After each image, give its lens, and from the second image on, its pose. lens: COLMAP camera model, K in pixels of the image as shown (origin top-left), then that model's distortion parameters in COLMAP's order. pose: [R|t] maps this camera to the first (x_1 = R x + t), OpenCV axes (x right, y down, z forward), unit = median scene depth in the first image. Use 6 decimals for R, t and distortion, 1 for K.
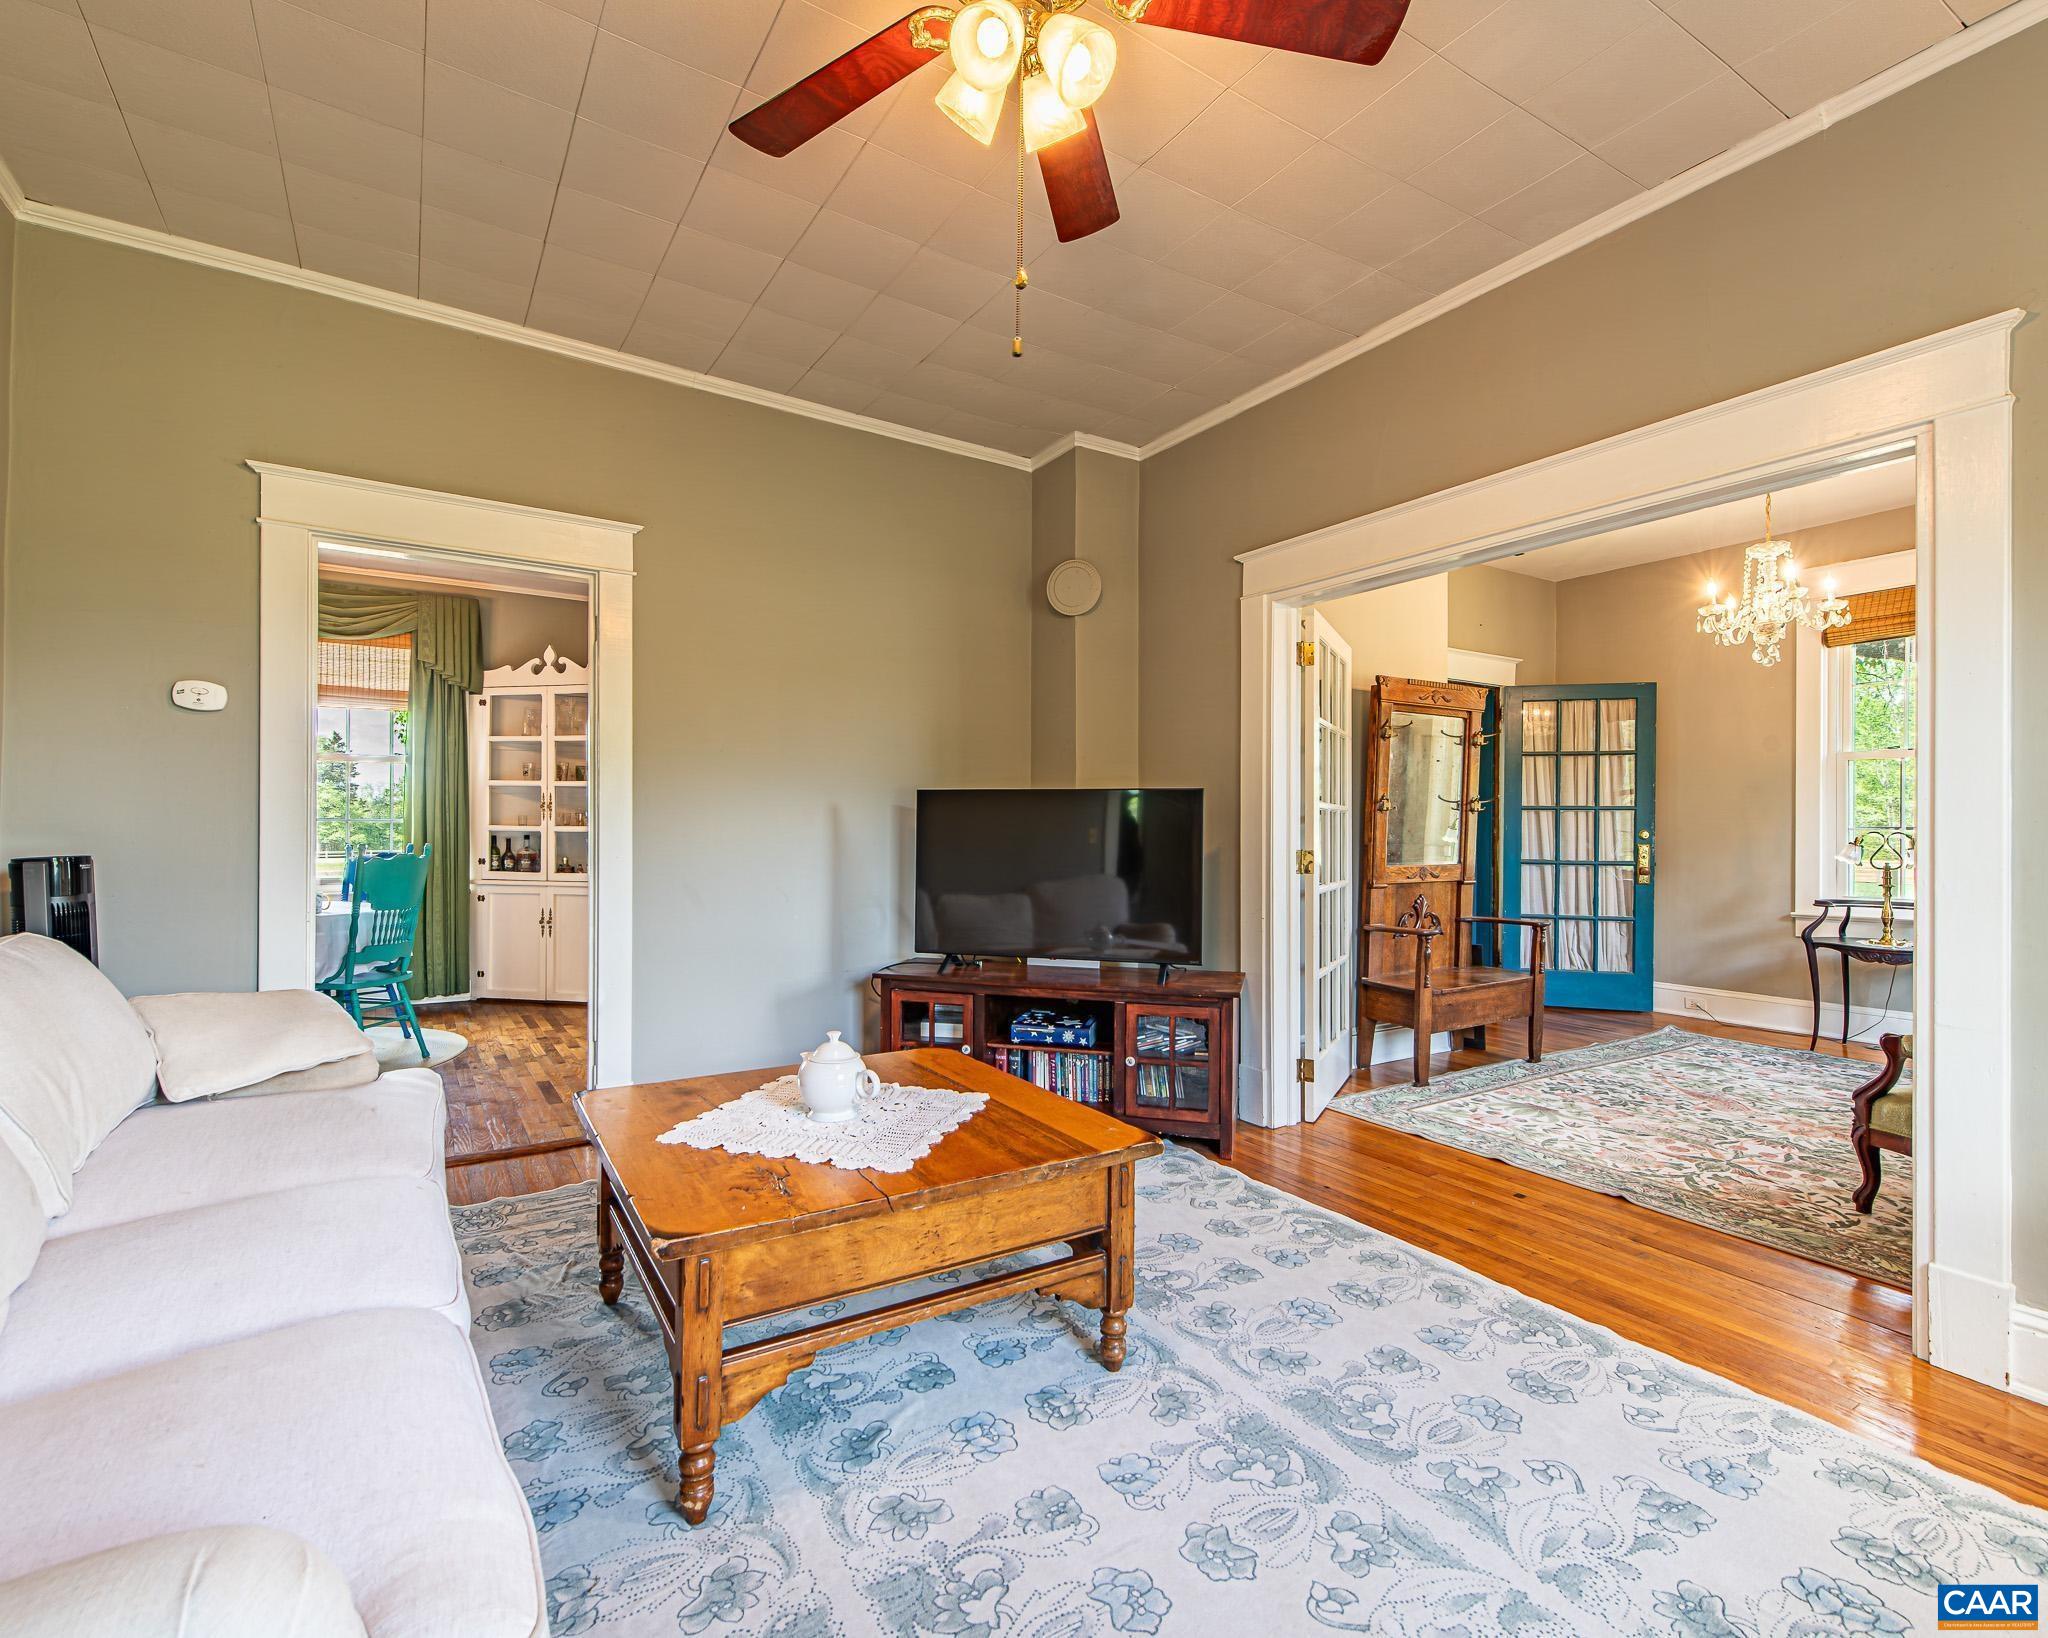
lens RADIAL K [[958.0, 0, 1015.5], [0, 958.0, 829.6], [0, 0, 1]] dist [0.021919, -0.010929]
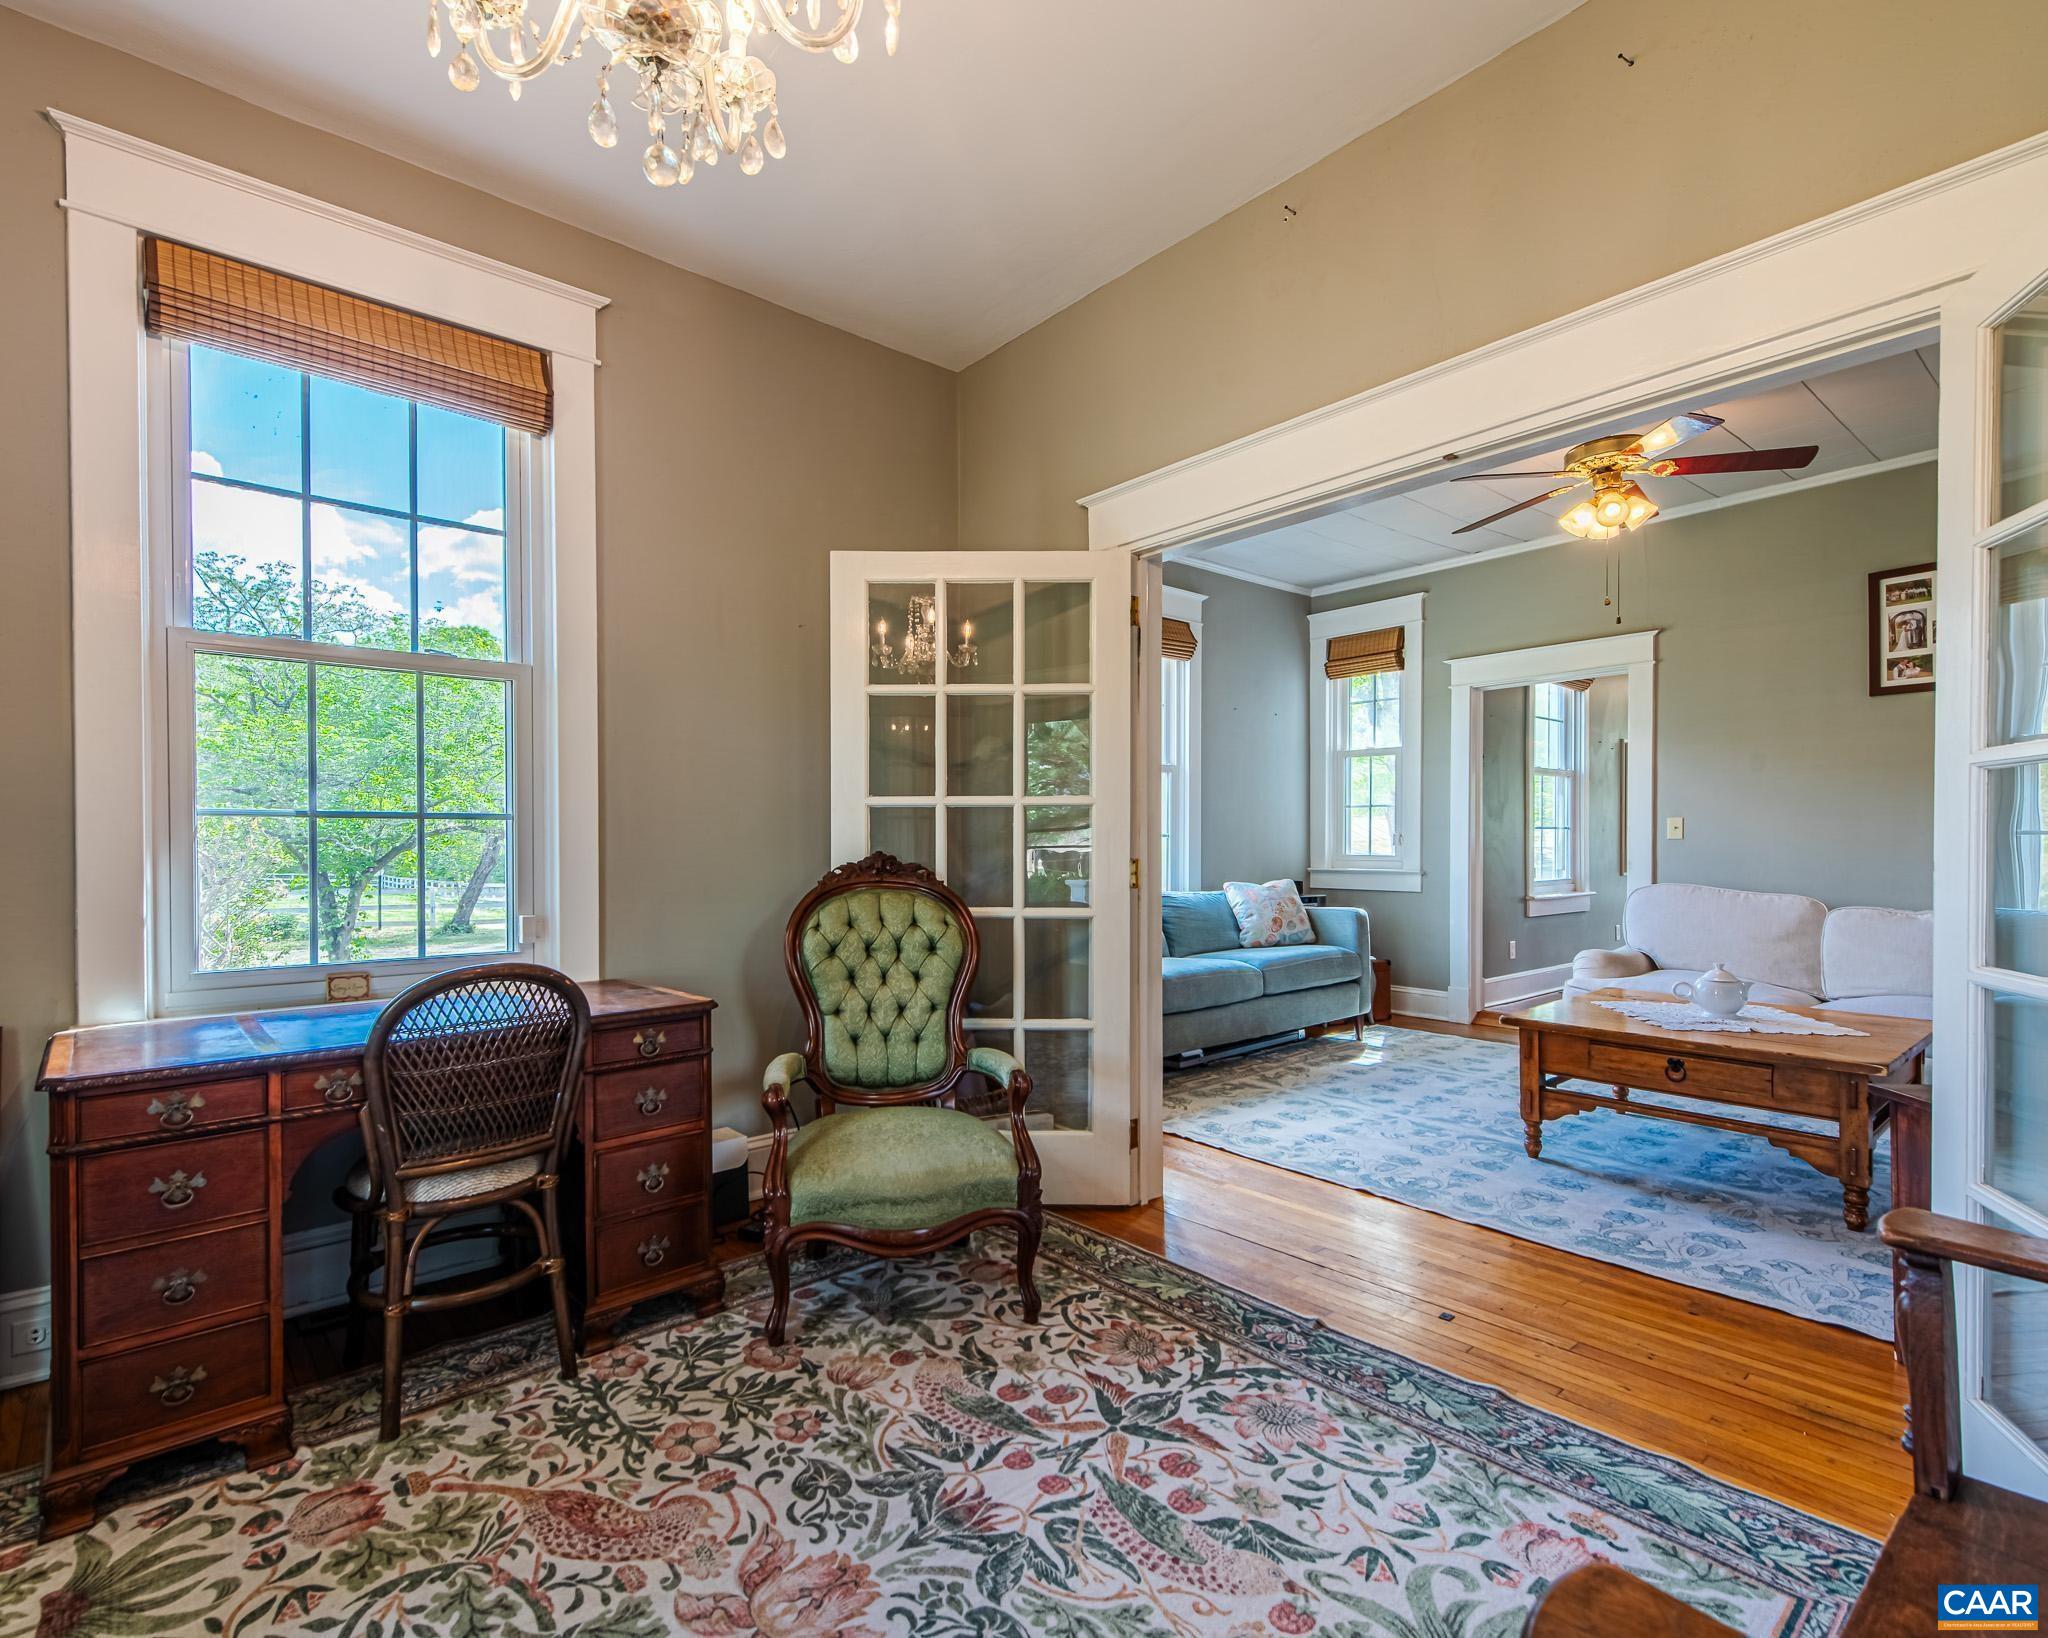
lens RADIAL K [[958.0, 0, 1015.5], [0, 958.0, 829.6], [0, 0, 1]] dist [0.021919, -0.010929]
pose [[-0.988907, 0.001063, -0.148532, 0.894335], [0.003941, 0.999810, -0.019084, 0.016278], [0.148483, -0.019458, -0.988723, 1.575816]]
